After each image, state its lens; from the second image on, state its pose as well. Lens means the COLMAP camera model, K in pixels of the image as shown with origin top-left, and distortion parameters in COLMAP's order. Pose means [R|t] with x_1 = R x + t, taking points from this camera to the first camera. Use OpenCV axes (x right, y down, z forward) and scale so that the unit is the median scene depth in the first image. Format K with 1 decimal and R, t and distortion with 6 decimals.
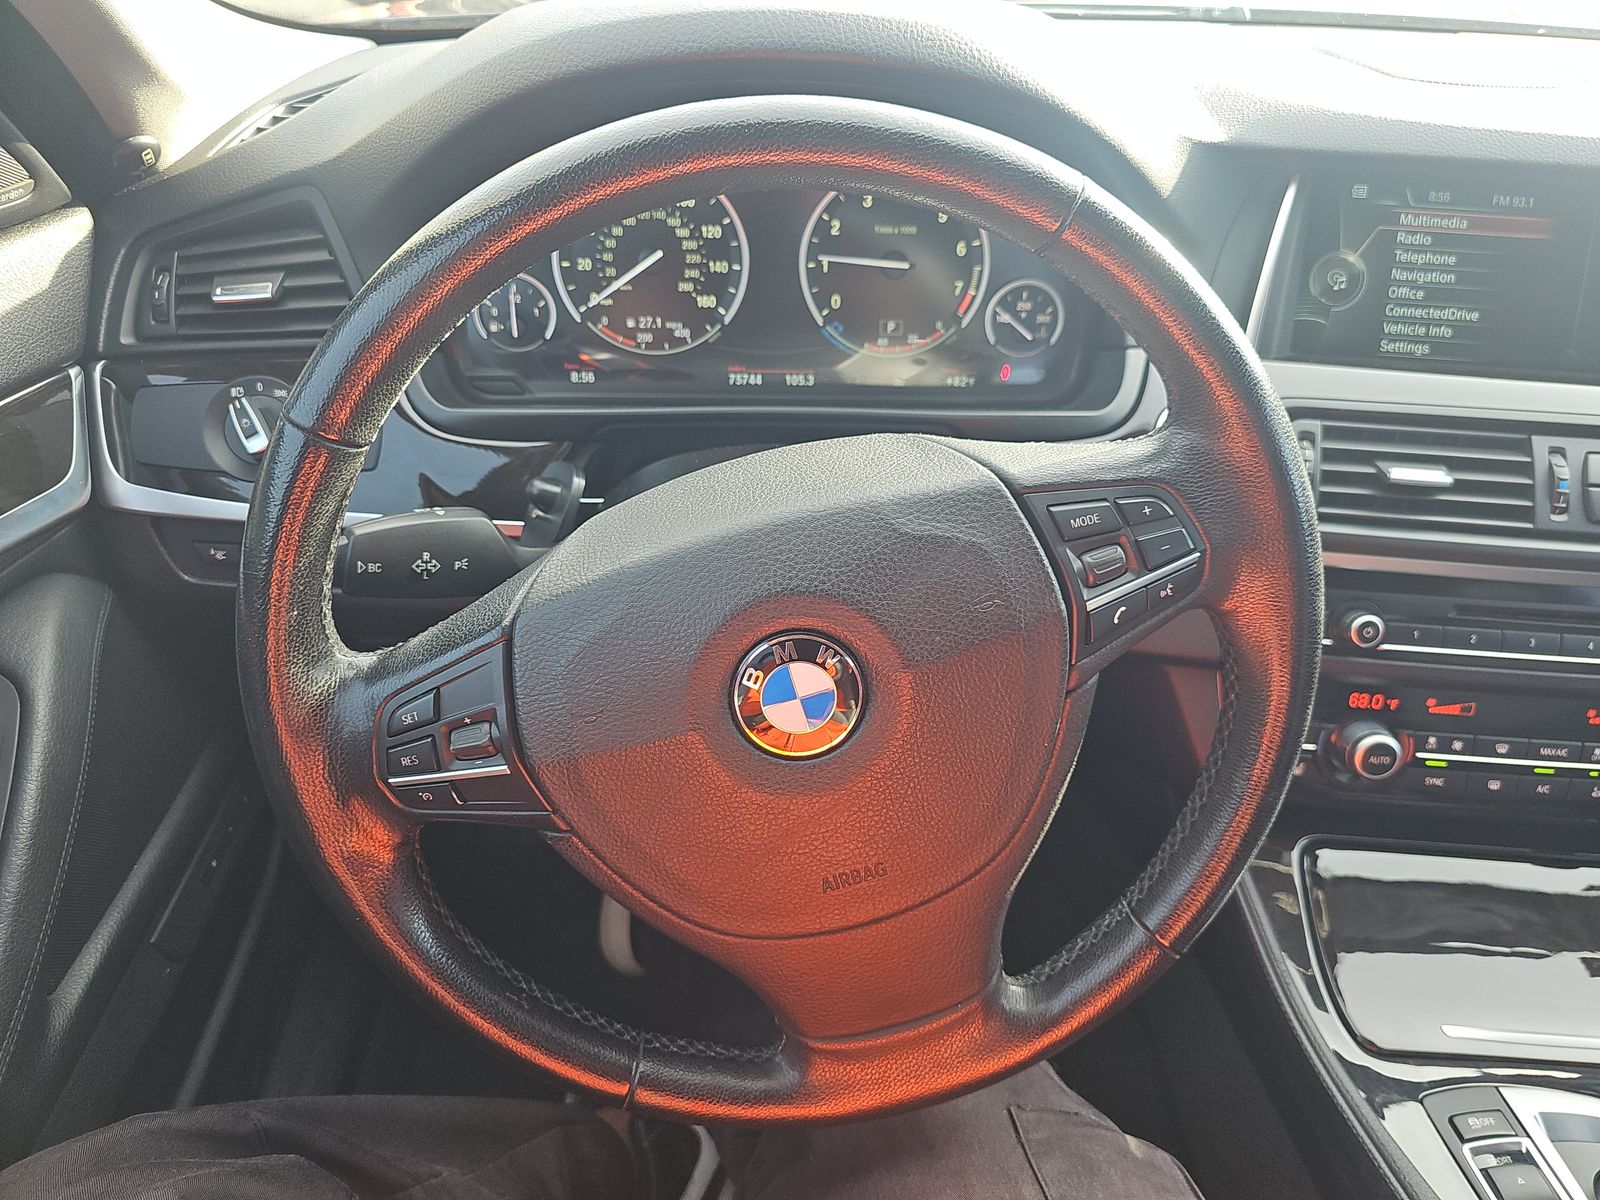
lens RADIAL K [[1071.5, 0, 807.9], [0, 1071.5, 593.1], [0, 0, 1]] dist [0.043389, -0.045847]
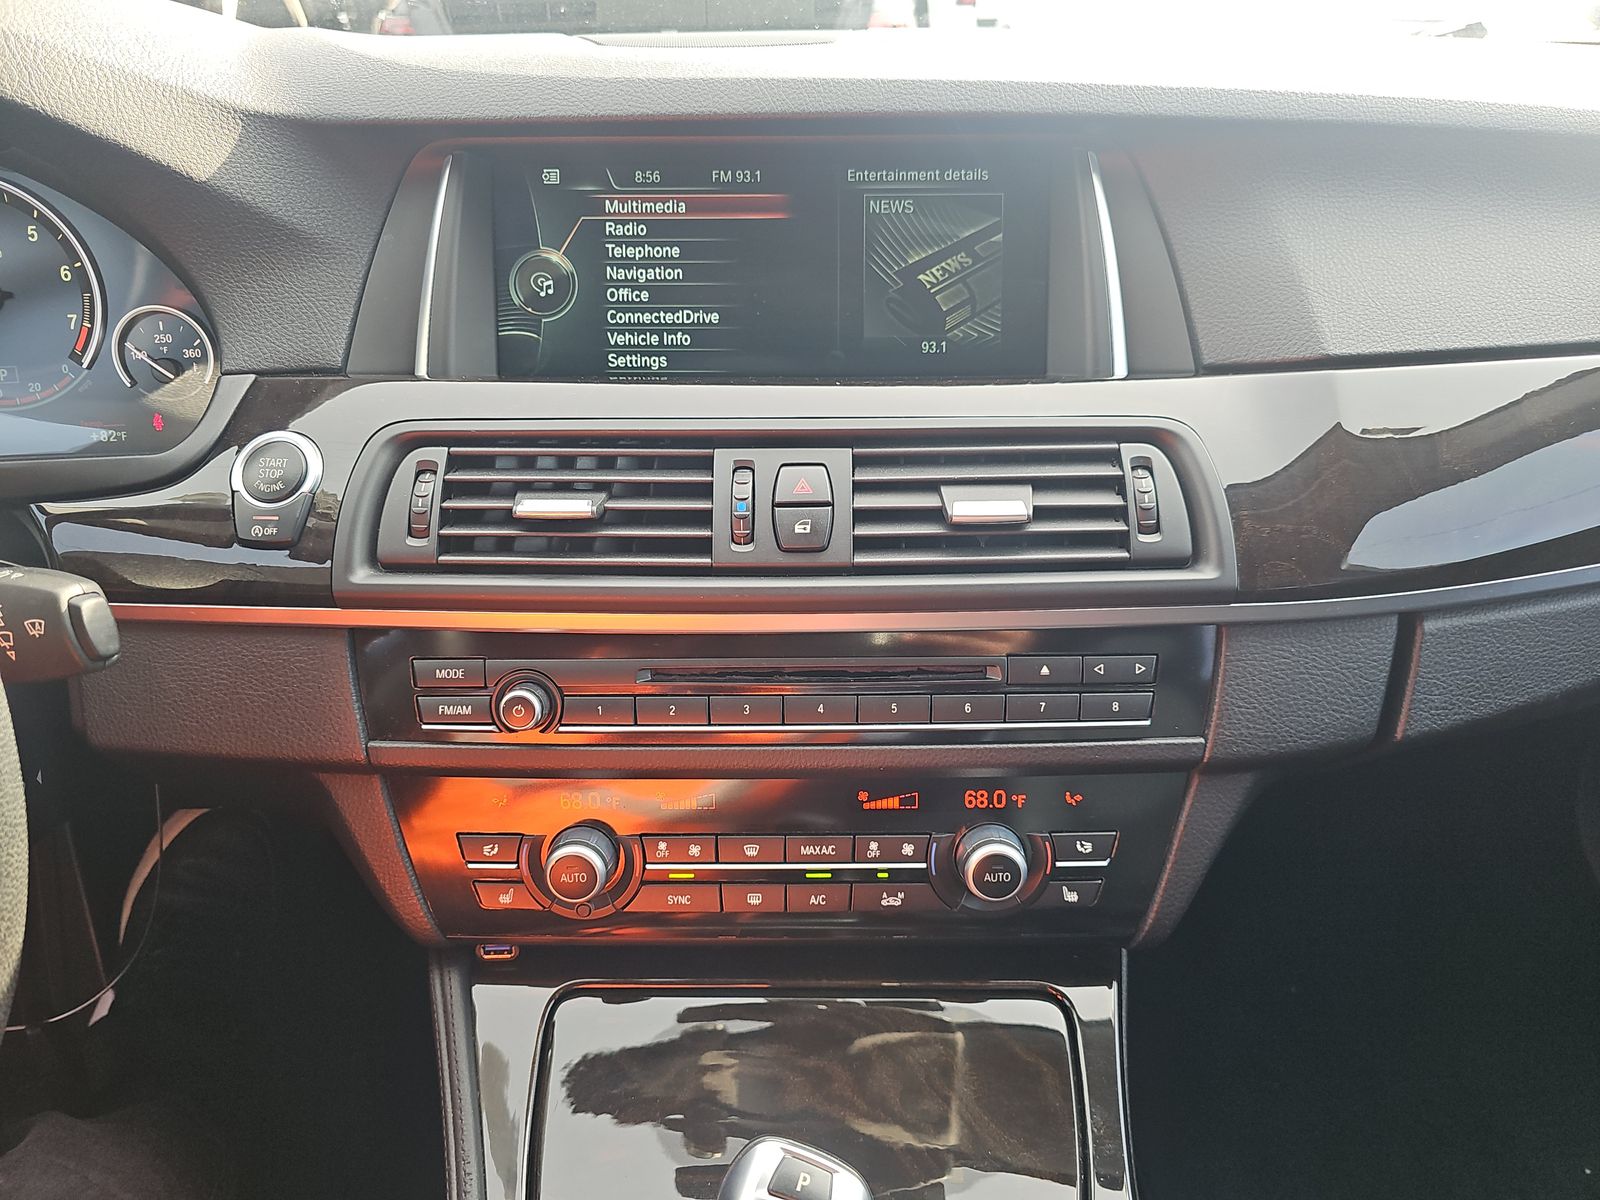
lens RADIAL K [[1097.0, 0, 800.1], [0, 1097.0, 619.9], [0, 0, 1]] dist [0.071335, -0.085003]
pose [[0.997619, -0.068925, 0.002479, 0.666667], [0.068848, 0.993074, -0.095206, 0.055357], [0.004100, 0.095150, 0.995454, 0.193052]]
